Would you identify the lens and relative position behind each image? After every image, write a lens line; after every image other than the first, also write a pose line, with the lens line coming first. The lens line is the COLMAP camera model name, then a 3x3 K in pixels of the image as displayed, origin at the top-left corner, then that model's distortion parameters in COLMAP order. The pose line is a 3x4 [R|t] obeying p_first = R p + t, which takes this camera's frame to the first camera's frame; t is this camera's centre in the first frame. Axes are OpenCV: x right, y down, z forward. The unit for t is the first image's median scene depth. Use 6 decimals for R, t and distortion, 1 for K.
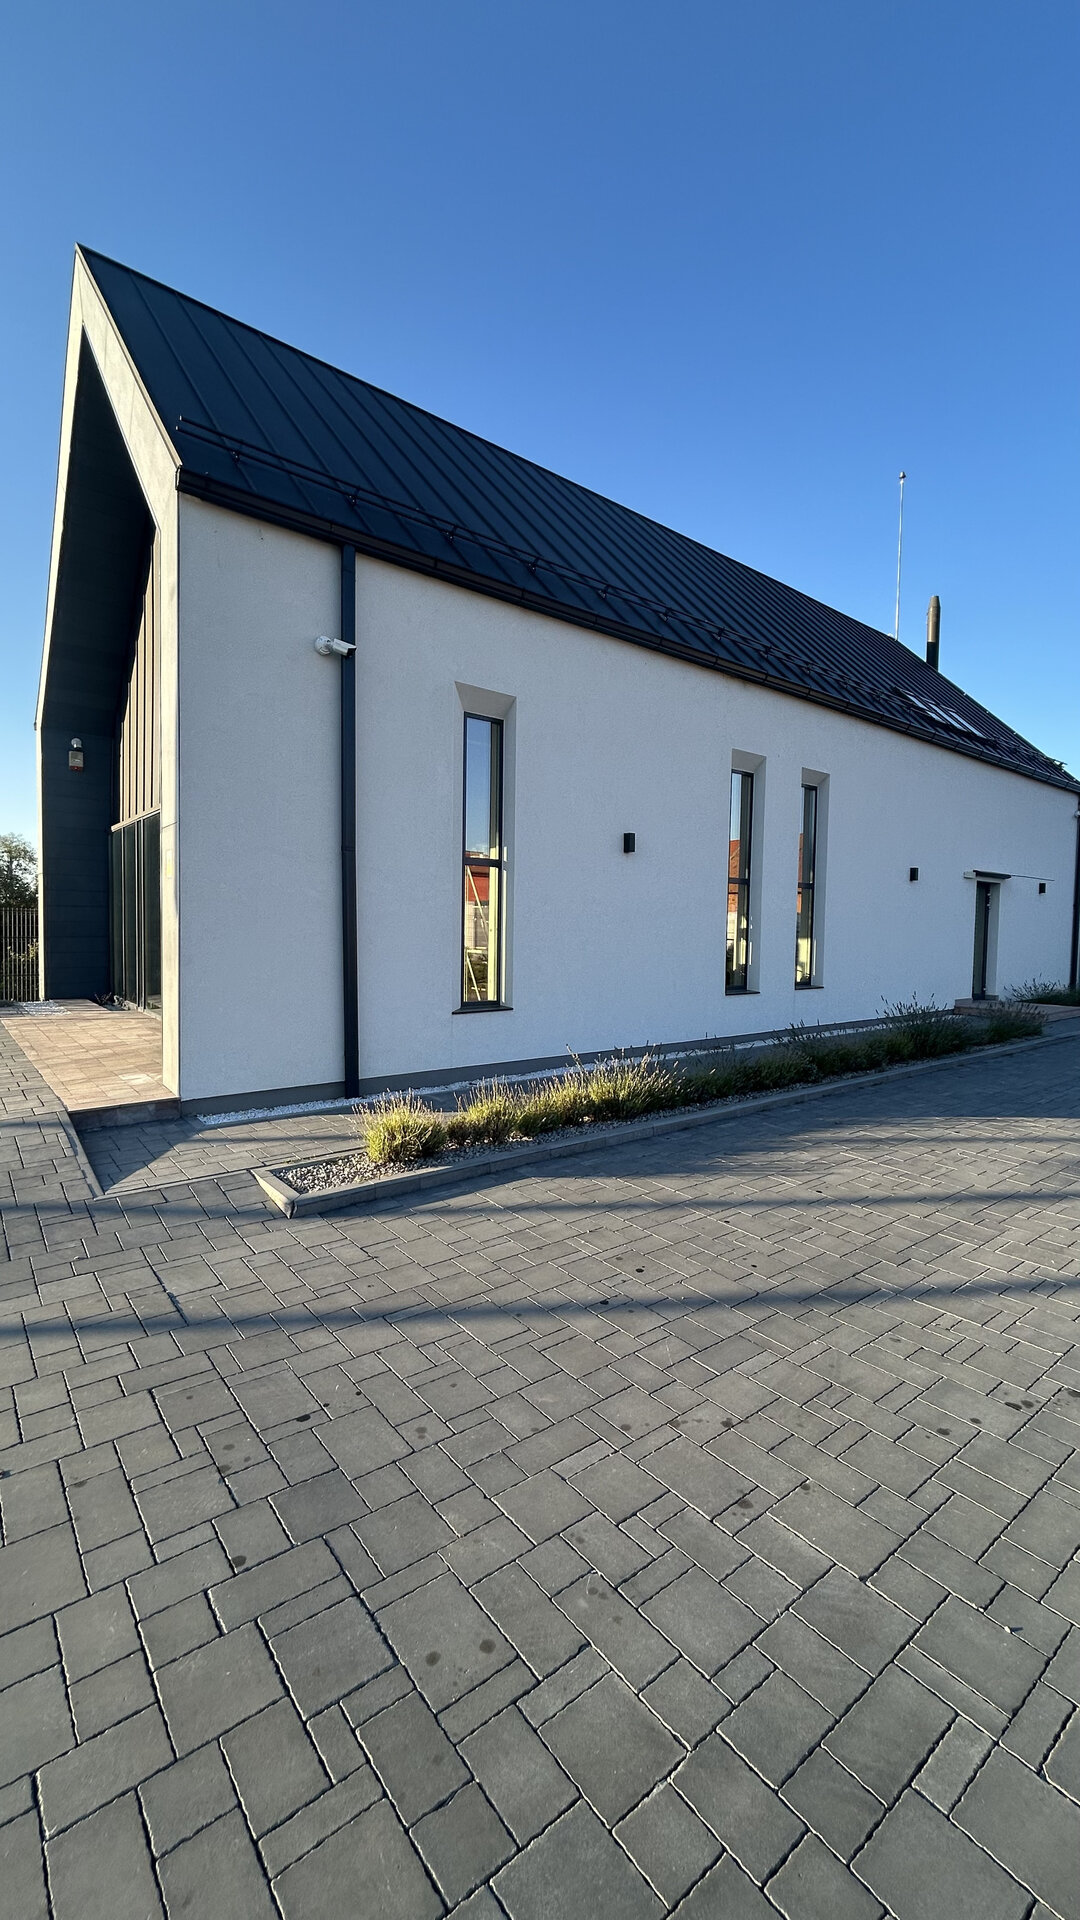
lens RADIAL K [[779.1, 0, 552.2], [0, 779.1, 950.9], [0, 0, 1]] dist [-0.011659, 0.000025]
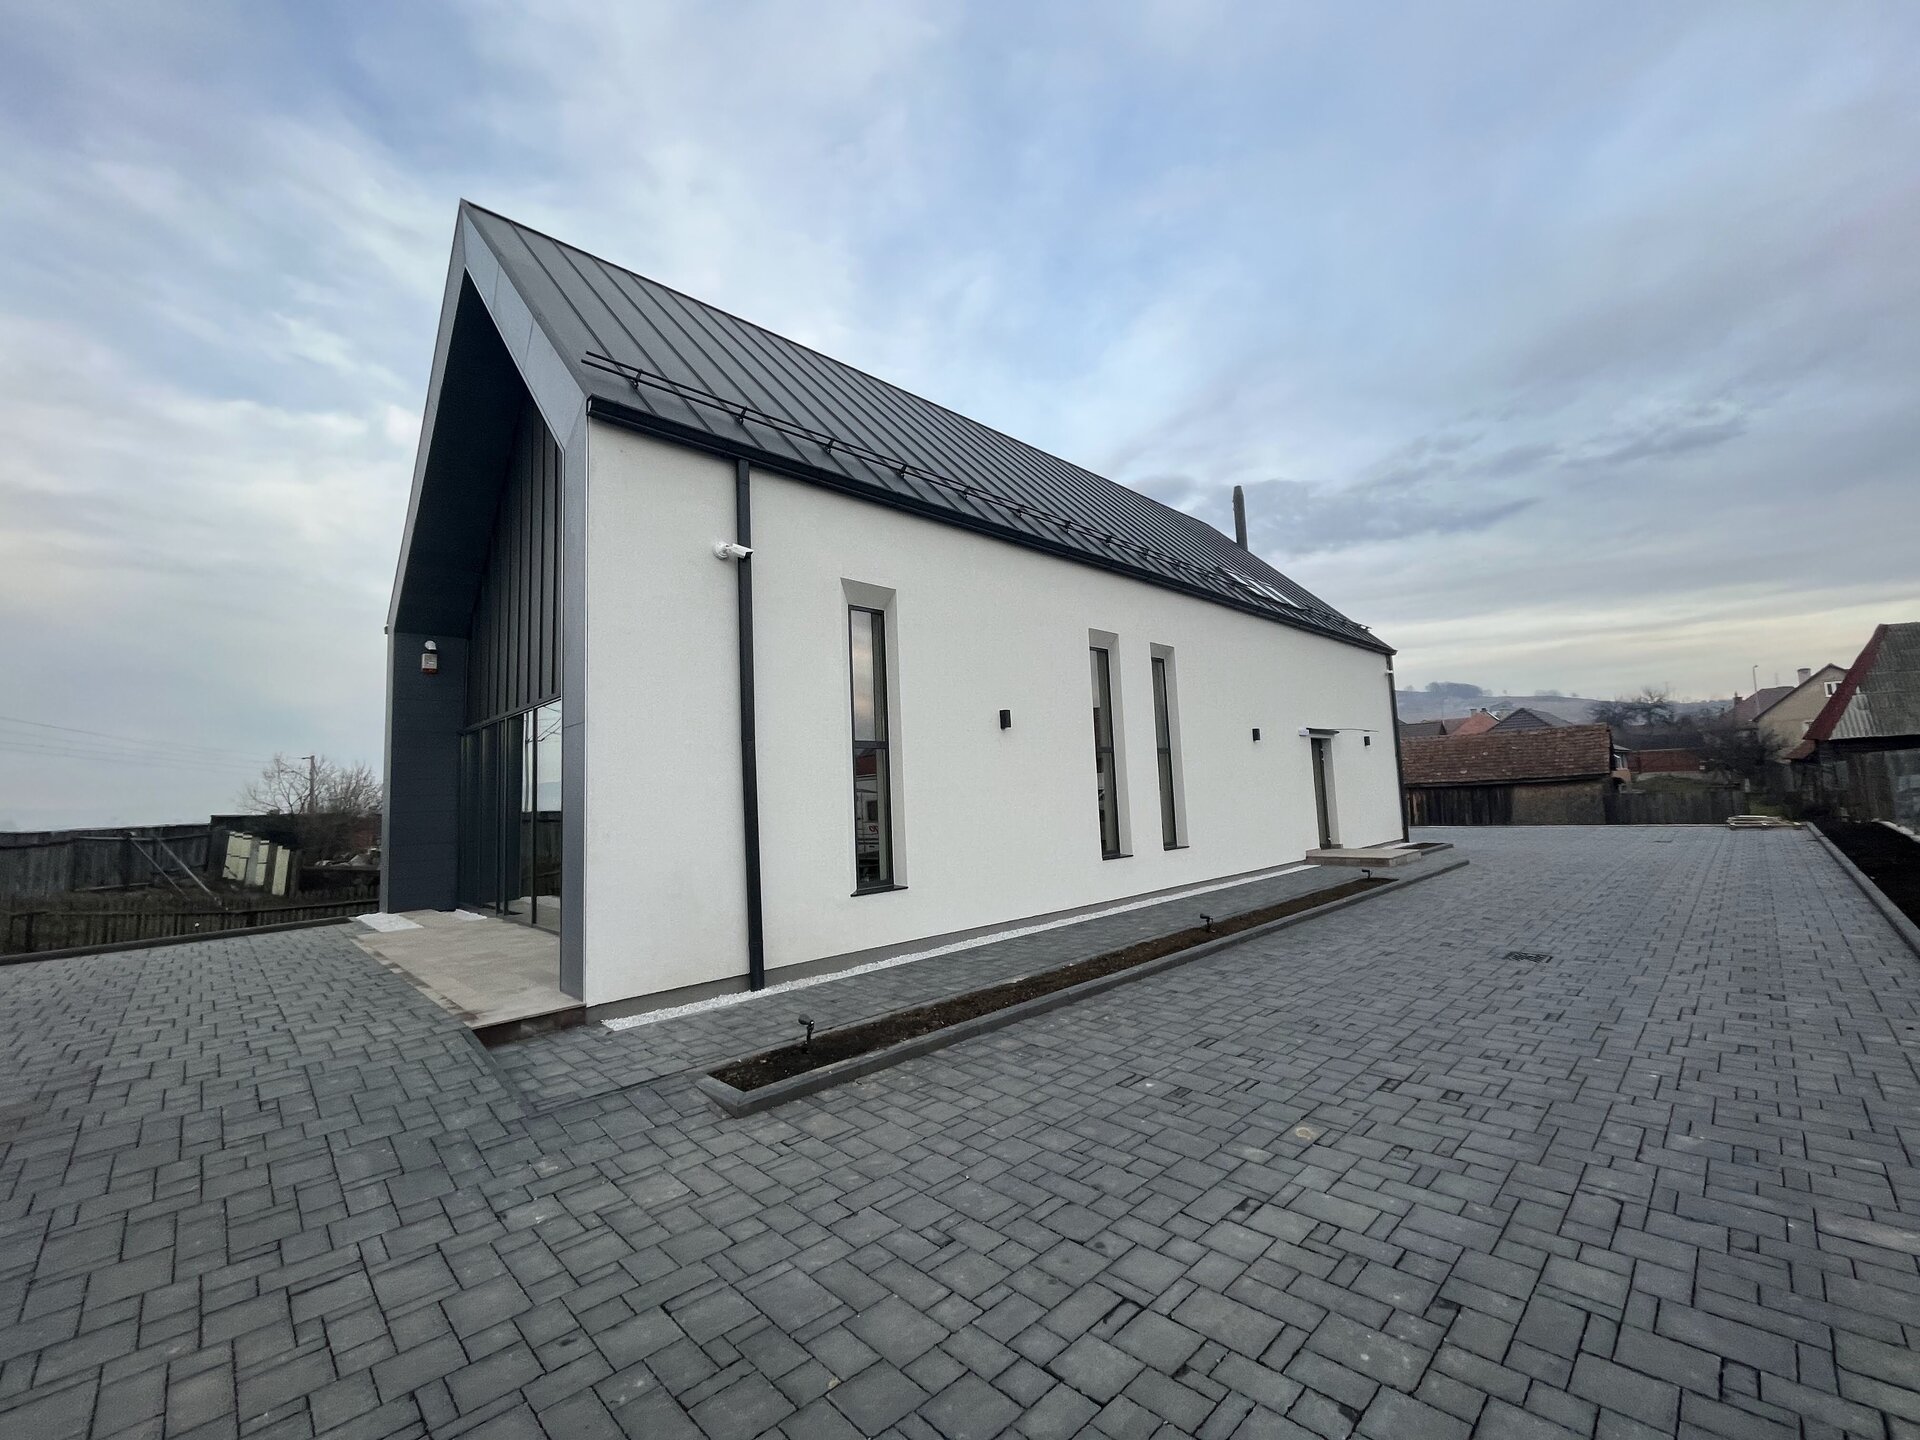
lens RADIAL K [[776.4, 0, 960.0], [0, 776.4, 718.9], [0, 0, 1]] dist [-0.003284, 0.000013]
pose [[0.993971, -0.048608, 0.098283, -0.060085], [0.061636, 0.989037, -0.134187, -0.002321], [-0.090683, 0.139436, 0.986070, -0.028469]]
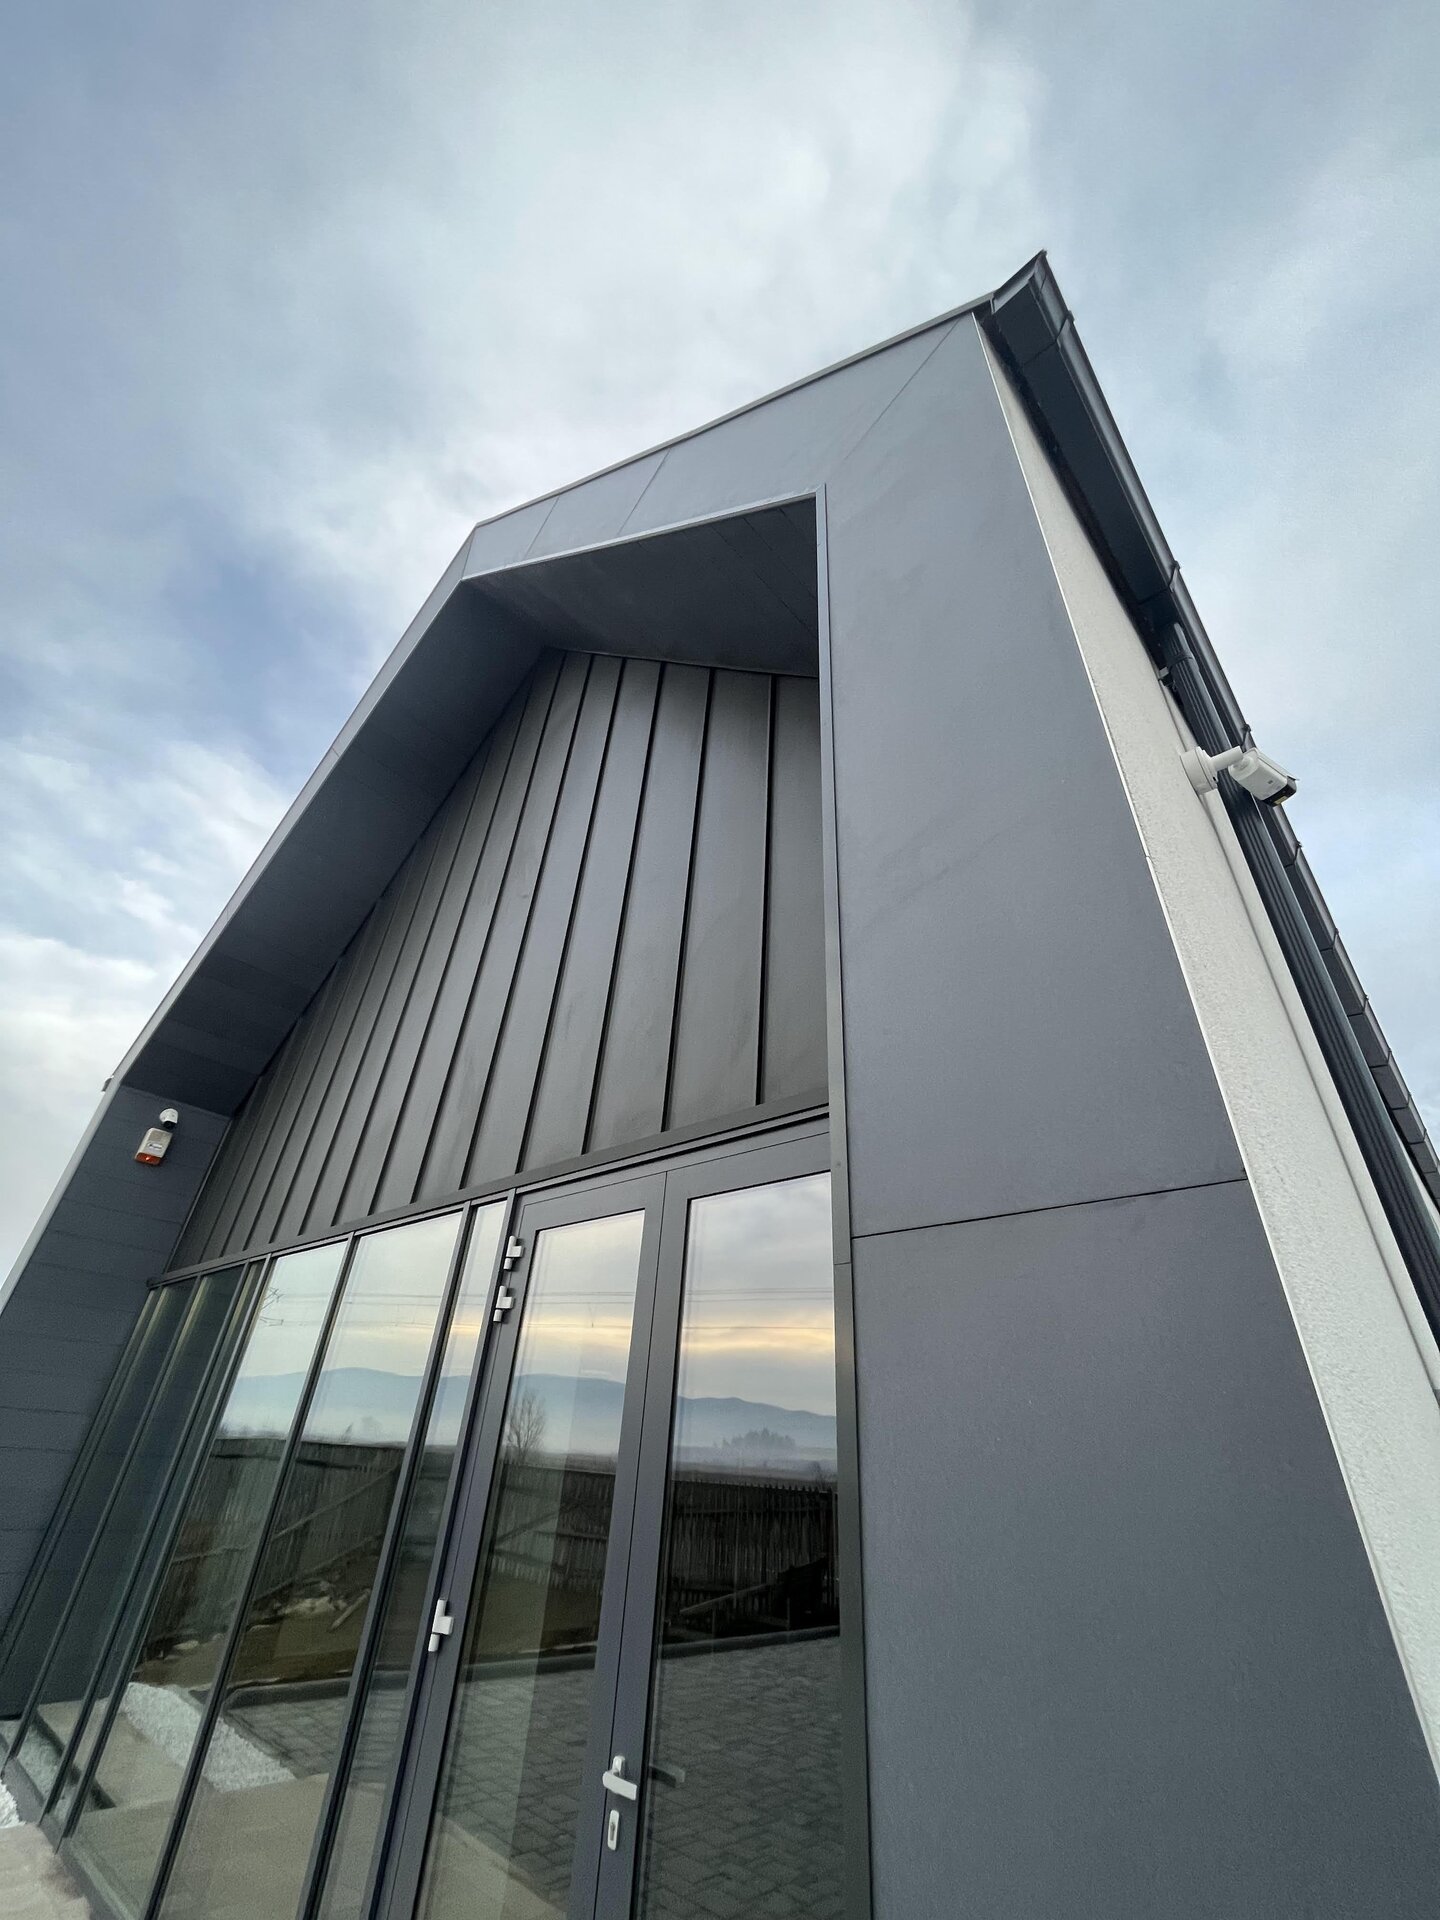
lens RADIAL K [[776.4, 0, 709.2], [0, 776.4, 962.2], [0, 0, 1]] dist [-0.003284, 0.000013]
pose [[0.988327, 0.112305, 0.102939, -0.382069], [-0.034983, 0.824948, -0.564125, -0.067456], [-0.148273, 0.553939, 0.819247, 0.535239]]
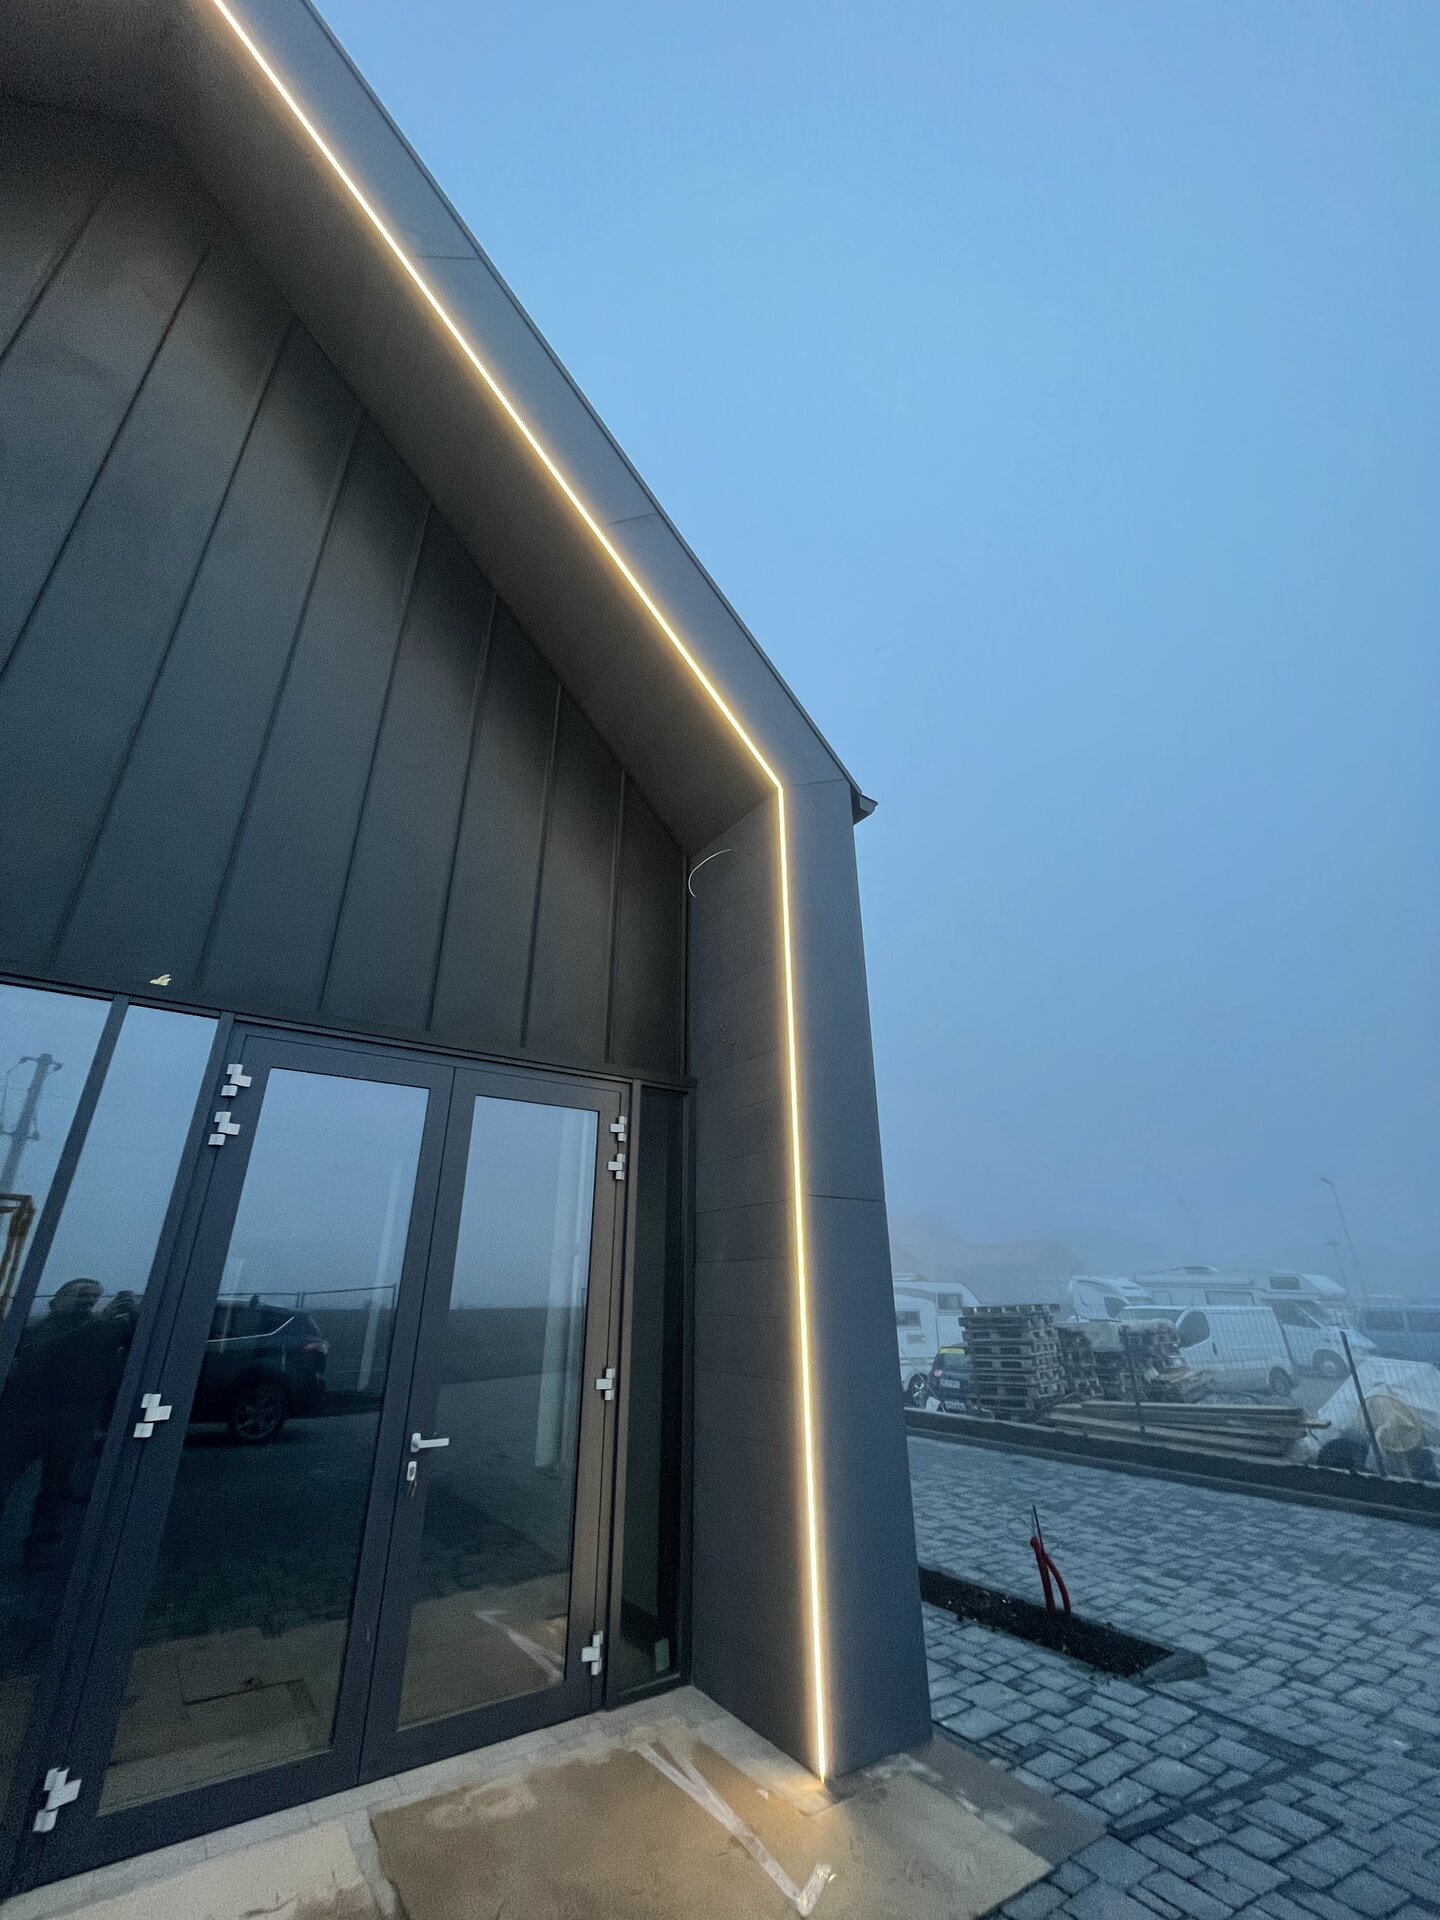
lens RADIAL K [[776.4, 0, 721.7], [0, 776.4, 952.8], [0, 0, 1]] dist [-0.003284, 0.000013]
pose [[0.068459, 0.385114, 0.920326, -0.748492], [0.038333, 0.920794, -0.388161, -0.066961], [-0.996917, 0.061852, 0.048274, 0.684658]]
